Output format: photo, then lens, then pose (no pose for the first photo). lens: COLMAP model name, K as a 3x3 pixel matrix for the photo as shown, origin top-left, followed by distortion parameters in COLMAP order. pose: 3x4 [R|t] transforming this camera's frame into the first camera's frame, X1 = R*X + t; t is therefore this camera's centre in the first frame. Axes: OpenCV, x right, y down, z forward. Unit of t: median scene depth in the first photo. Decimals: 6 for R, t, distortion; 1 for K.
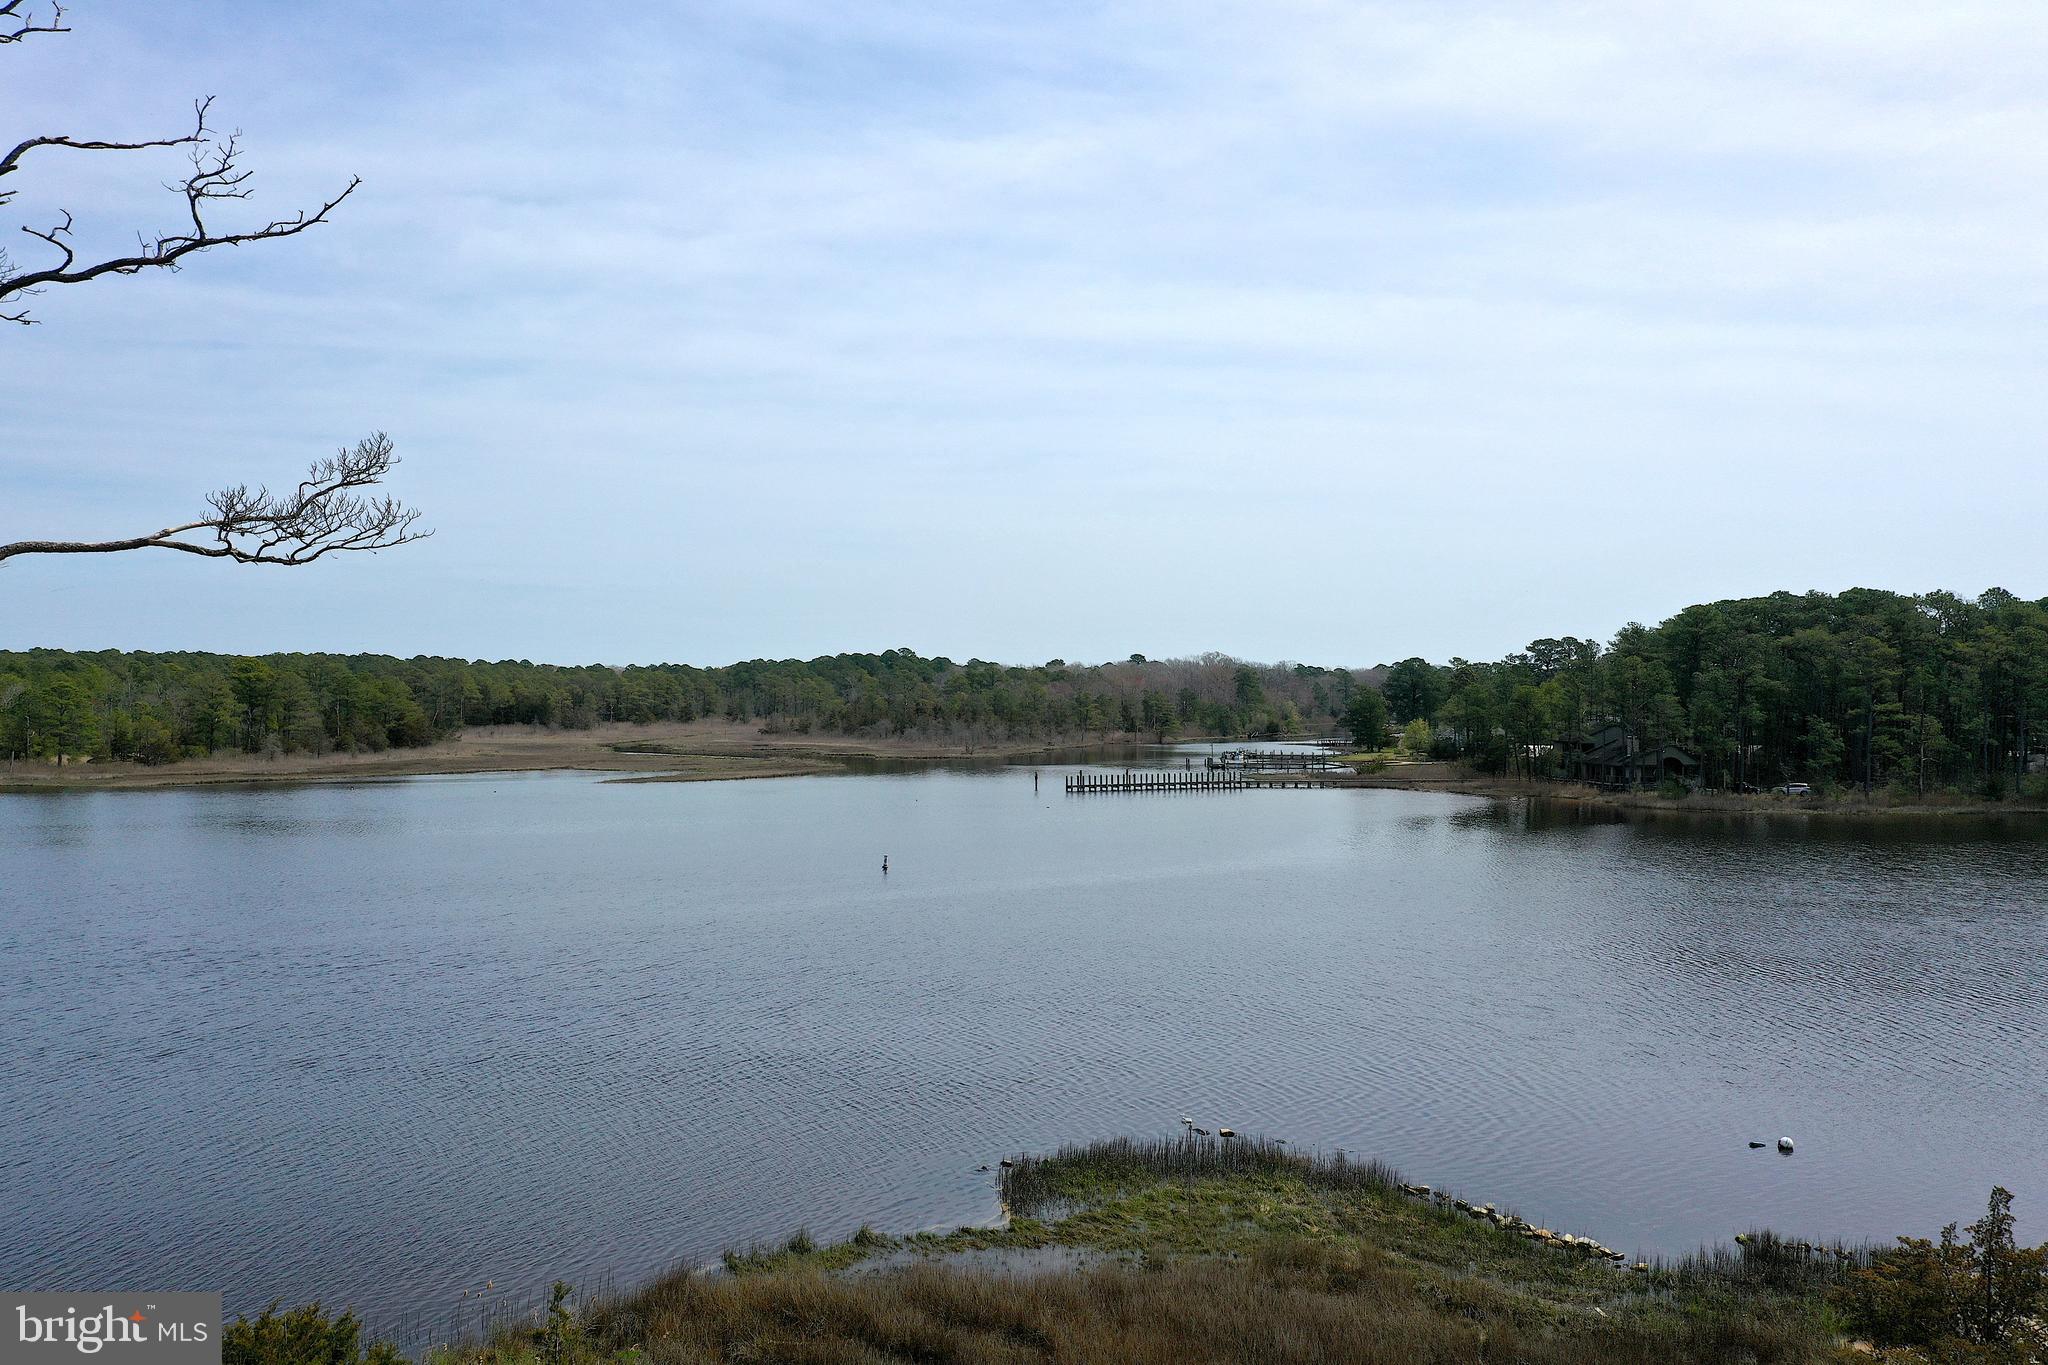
lens RADIAL K [[1618.3, 0, 1032.2], [0, 1618.3, 661.9], [0, 0, 1]] dist [0.005348, 0.000252]
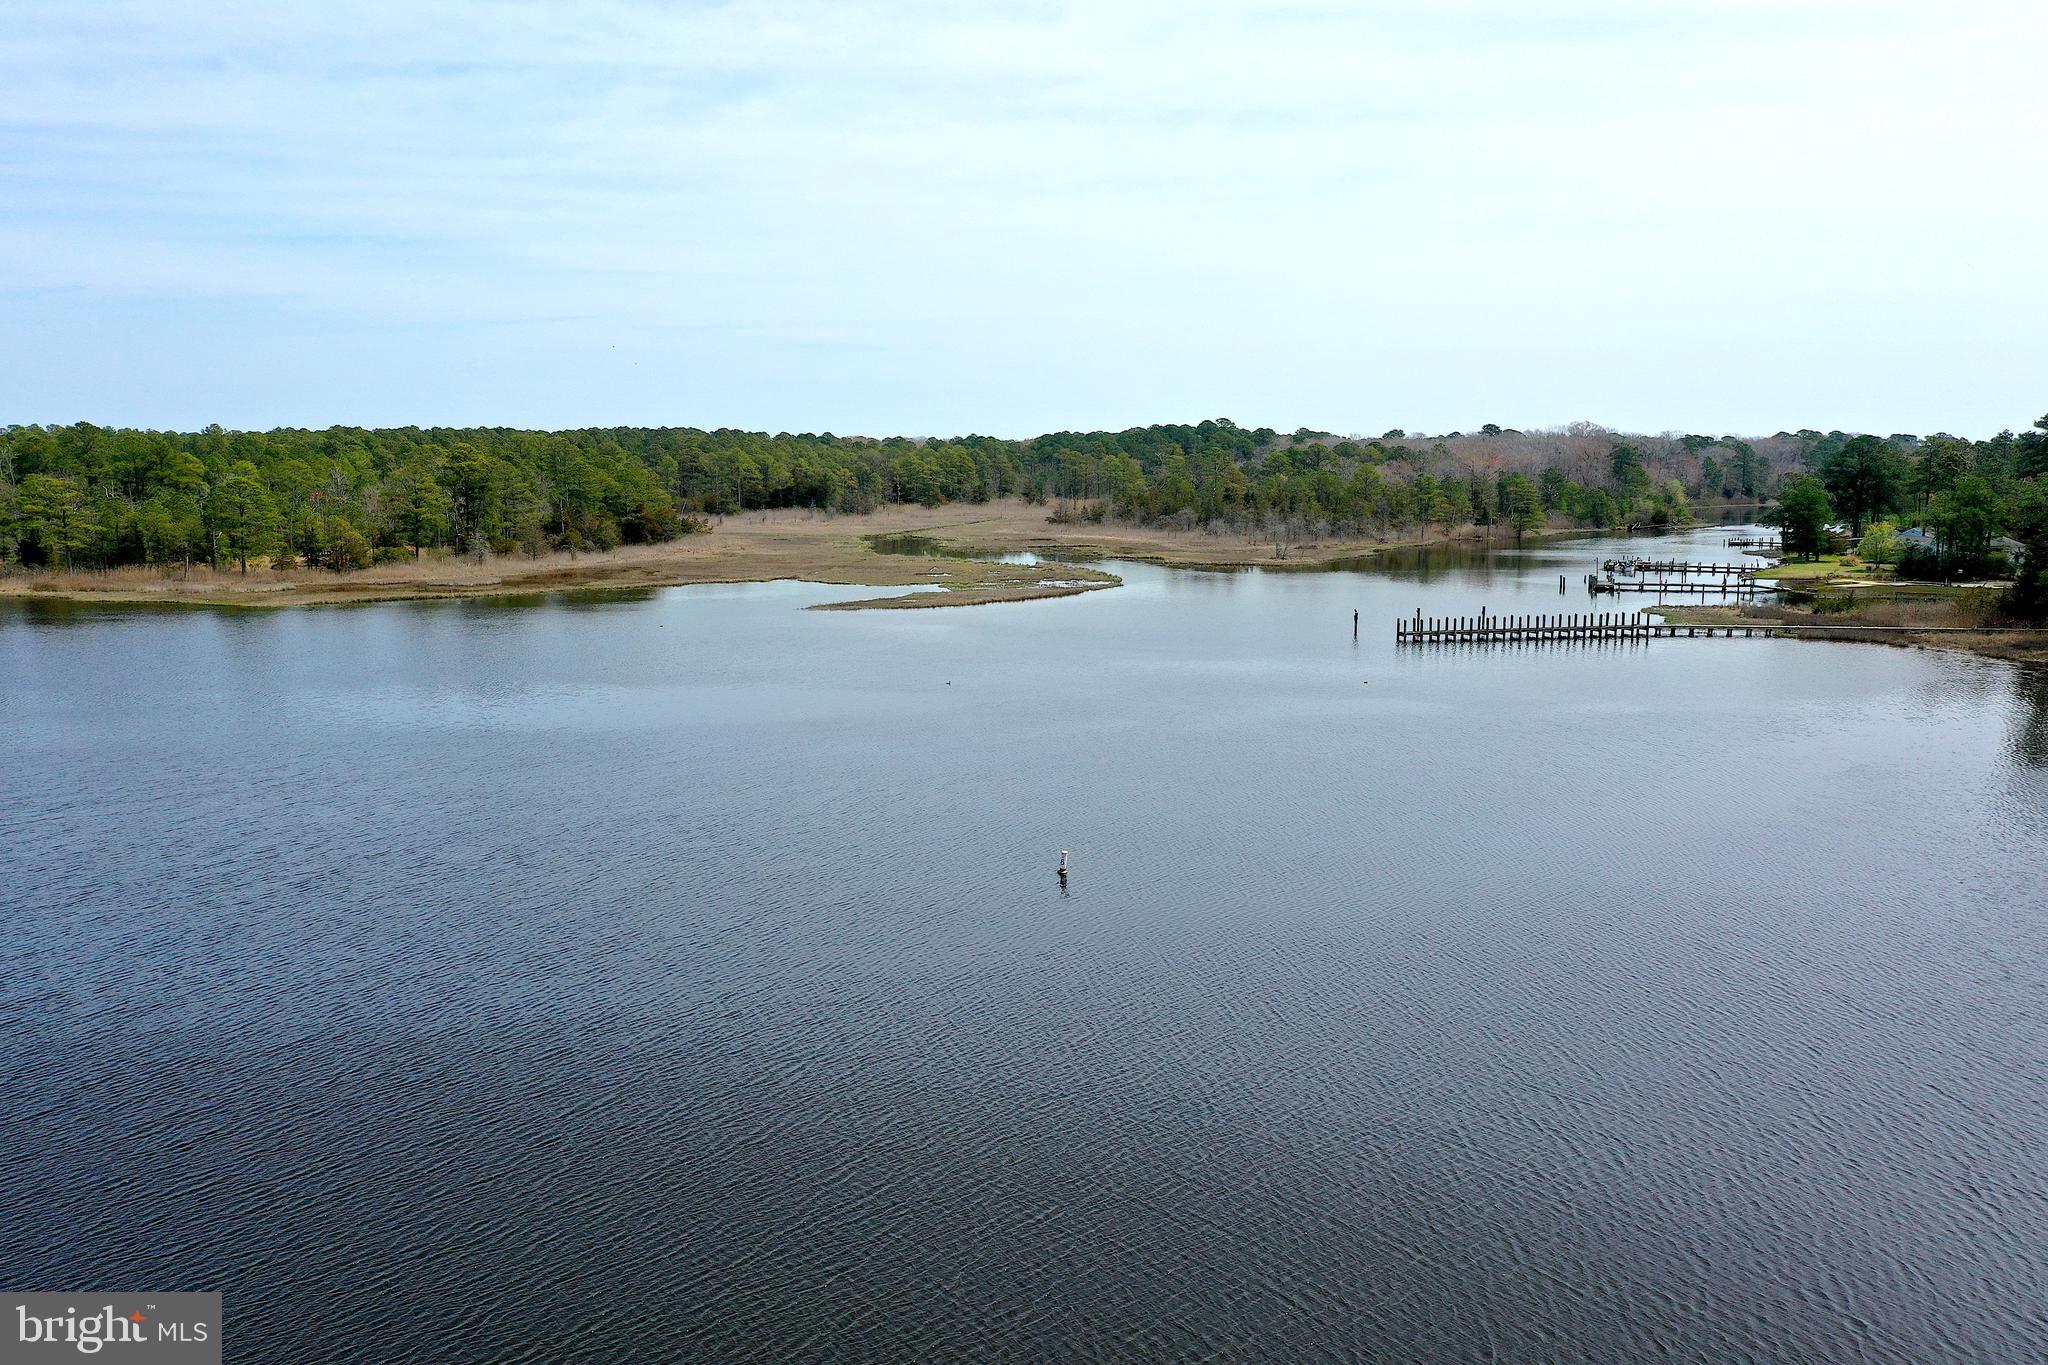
lens RADIAL K [[1618.3, 0, 1027.8], [0, 1618.3, 683.2], [0, 0, 1]] dist [0.005348, 0.000252]
pose [[0.978696, 0.027434, -0.203472, 0.004399], [0.005004, 0.987551, 0.157218, -0.009850], [0.205252, -0.154887, 0.966376, 0.158259]]
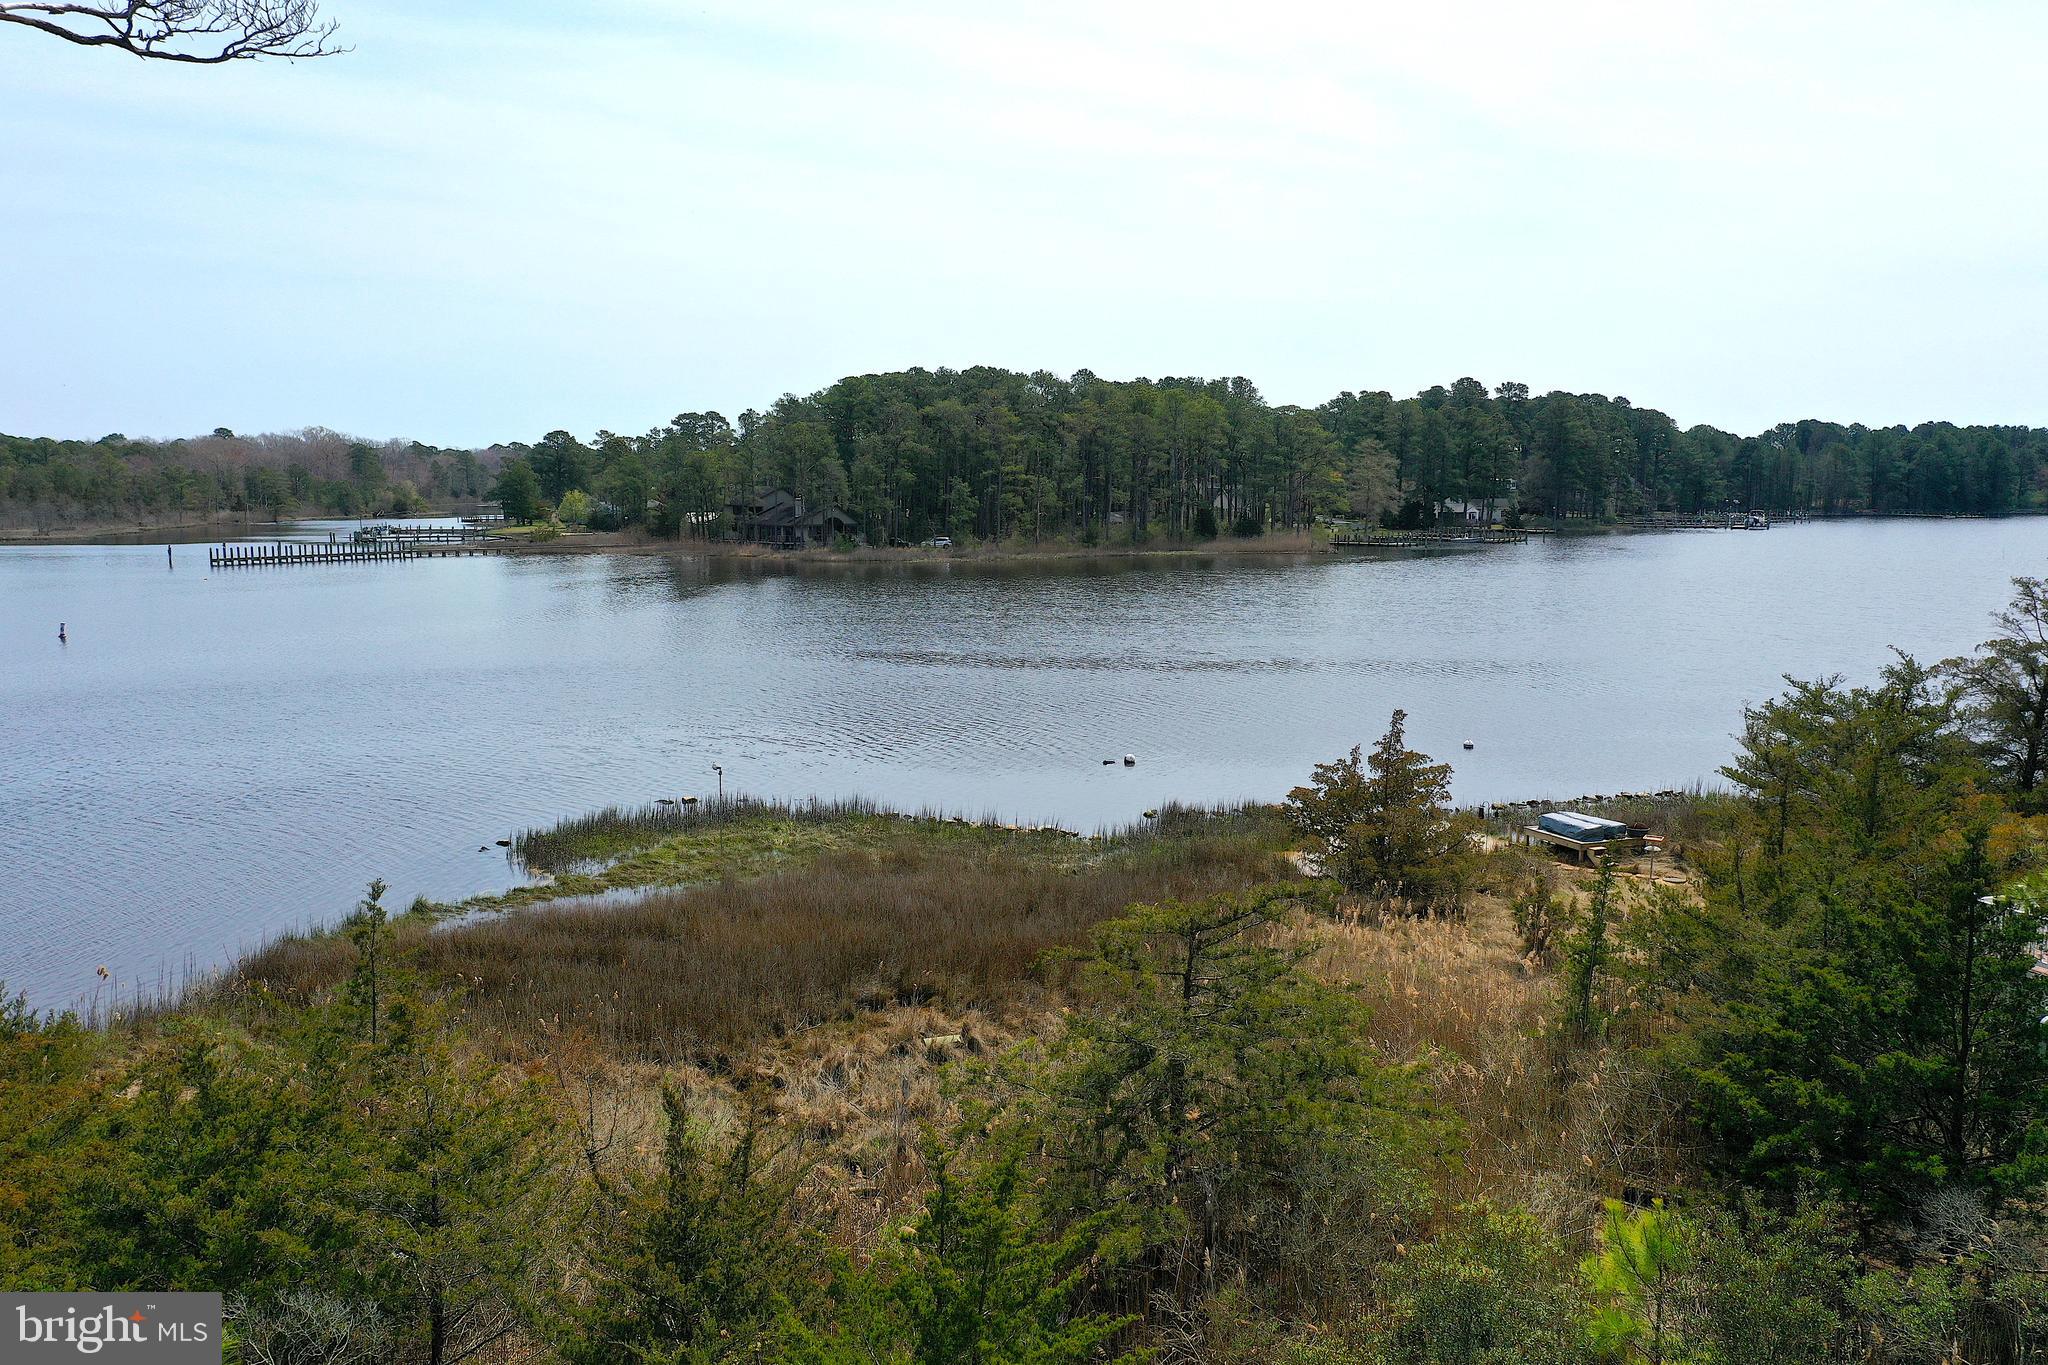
lens RADIAL K [[1618.3, 0, 1030.0], [0, 1618.3, 682.9], [0, 0, 1]] dist [0.005348, 0.000252]
pose [[0.858095, -0.066005, 0.509231, -0.031013], [-0.007791, 0.989916, 0.141438, 0.008439], [-0.513432, -0.125335, 0.848928, -0.001721]]
